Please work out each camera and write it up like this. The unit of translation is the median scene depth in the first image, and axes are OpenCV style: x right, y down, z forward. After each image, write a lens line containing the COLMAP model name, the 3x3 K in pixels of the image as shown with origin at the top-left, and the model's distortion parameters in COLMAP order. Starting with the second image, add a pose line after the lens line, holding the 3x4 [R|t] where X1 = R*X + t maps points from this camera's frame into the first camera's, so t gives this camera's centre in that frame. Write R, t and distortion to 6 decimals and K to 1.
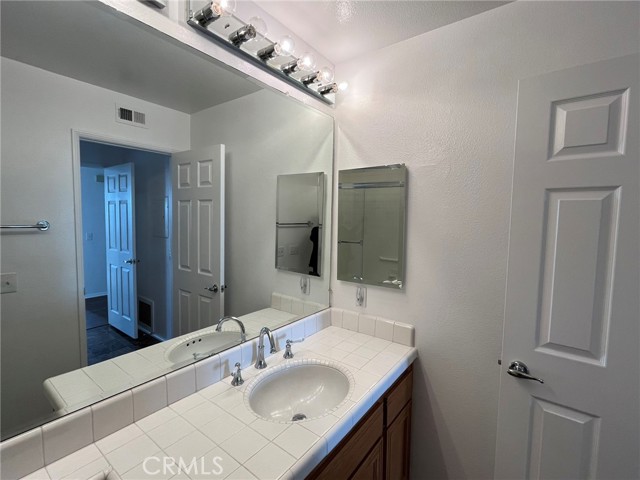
lens RADIAL K [[294.4, 0, 315.7], [0, 294.4, 240.0], [0, 0, 1]] dist [-0.005991, 0.000296]
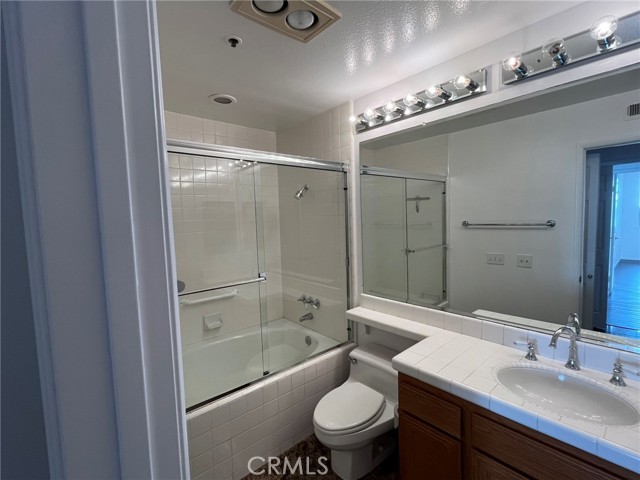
lens RADIAL K [[294.4, 0, 318.9], [0, 294.4, 240.7], [0, 0, 1]] dist [-0.005991, 0.000296]
pose [[-0.201312, 0.064287, -0.977415, 0.975051], [-0.056889, 0.995392, 0.077187, -0.025895], [0.977874, 0.071143, -0.196727, 0.347305]]
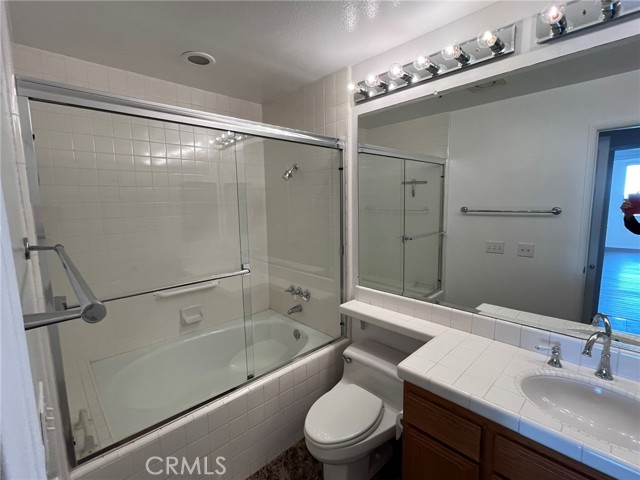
lens RADIAL K [[294.4, 0, 318.6], [0, 294.4, 239.0], [0, 0, 1]] dist [-0.005991, 0.000296]
pose [[-0.155093, 0.109611, -0.981800, 0.788819], [-0.070328, 0.990079, 0.121645, -0.019713], [0.985393, 0.087914, -0.145846, 0.276864]]
